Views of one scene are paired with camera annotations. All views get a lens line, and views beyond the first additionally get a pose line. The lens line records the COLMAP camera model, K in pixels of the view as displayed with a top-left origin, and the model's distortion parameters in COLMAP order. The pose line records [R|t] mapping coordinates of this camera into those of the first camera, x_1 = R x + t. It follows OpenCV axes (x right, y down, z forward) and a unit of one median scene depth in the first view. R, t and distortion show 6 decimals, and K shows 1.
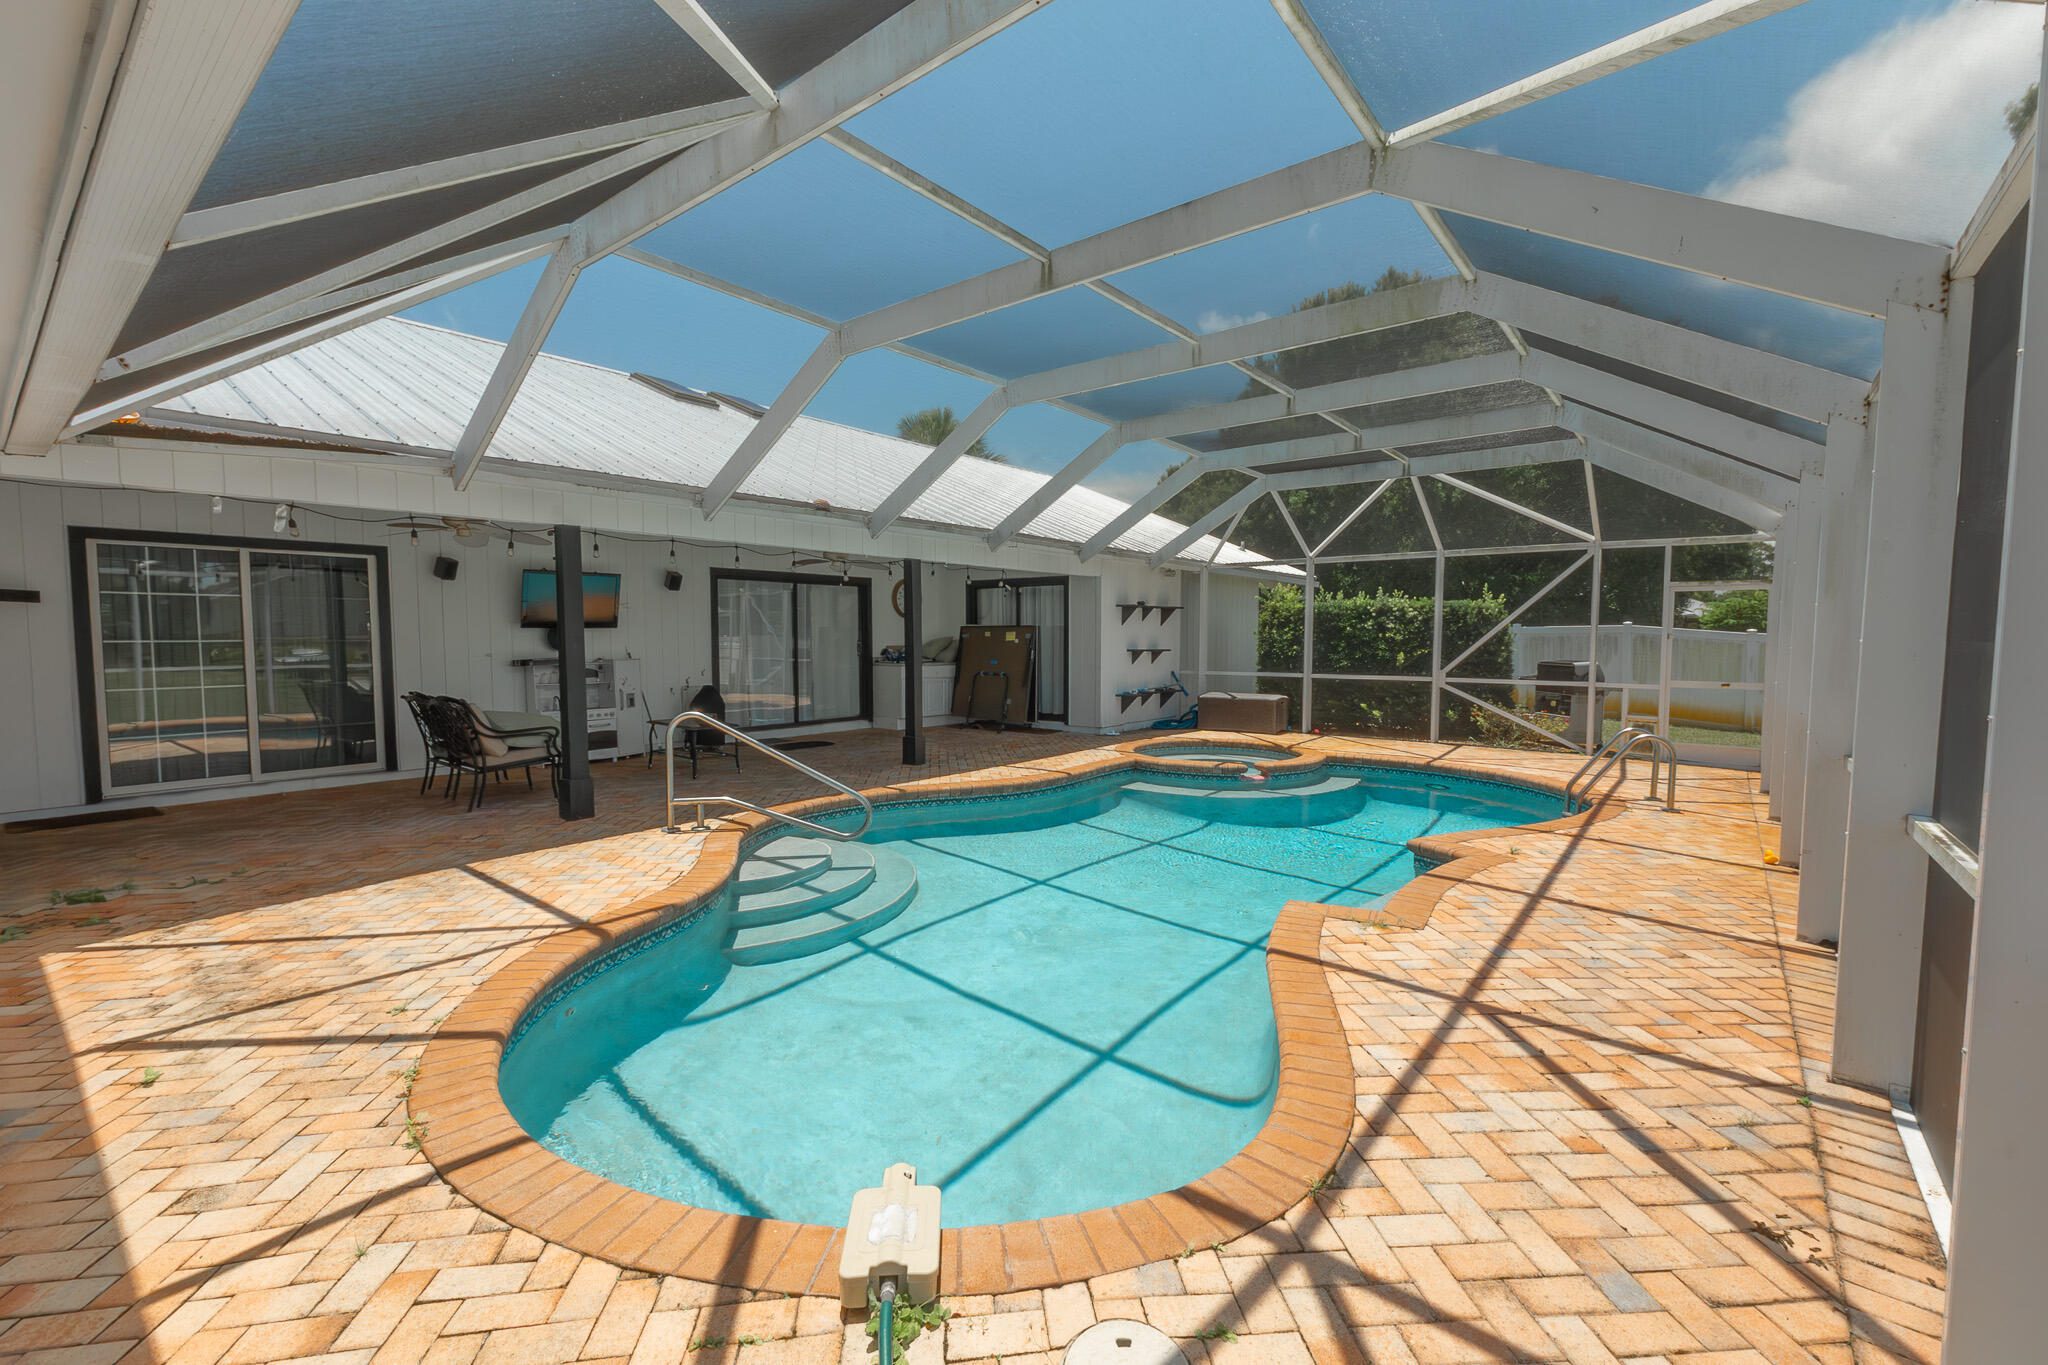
lens RADIAL K [[861.5, 0, 1022.8], [0, 861.5, 681.5], [0, 0, 1]] dist [0.009416, -0.001123]
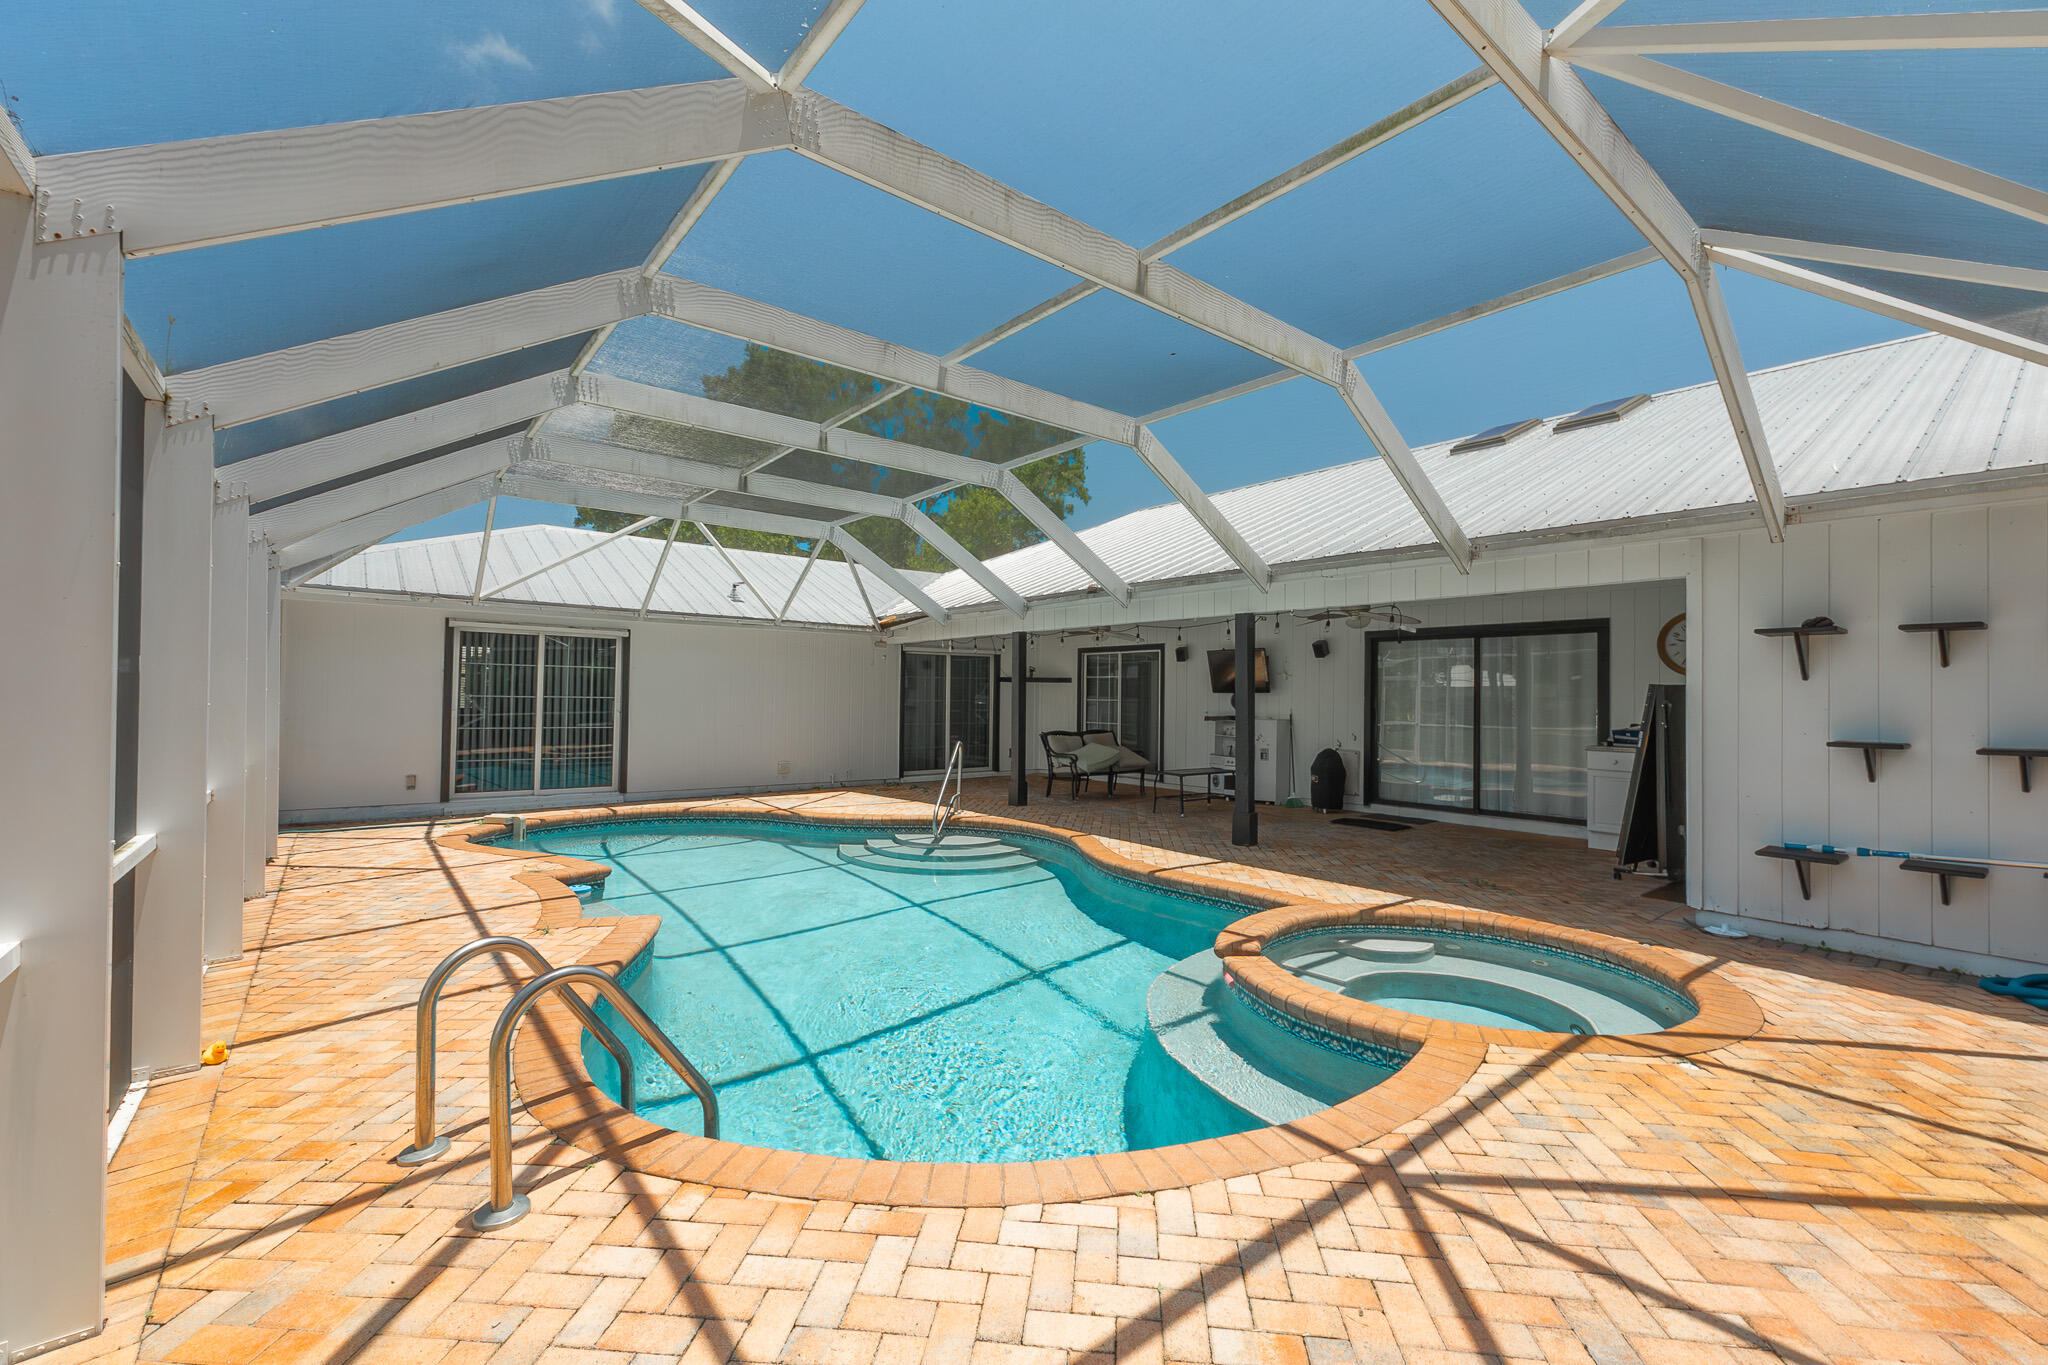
lens RADIAL K [[861.5, 0, 1023.1], [0, 861.5, 688.0], [0, 0, 1]] dist [0.009416, -0.001123]
pose [[-0.203269, -0.013811, -0.979025, 0.709421], [-0.063218, 0.997999, -0.000953, -0.043958], [0.977080, 0.061699, -0.203736, 0.860501]]
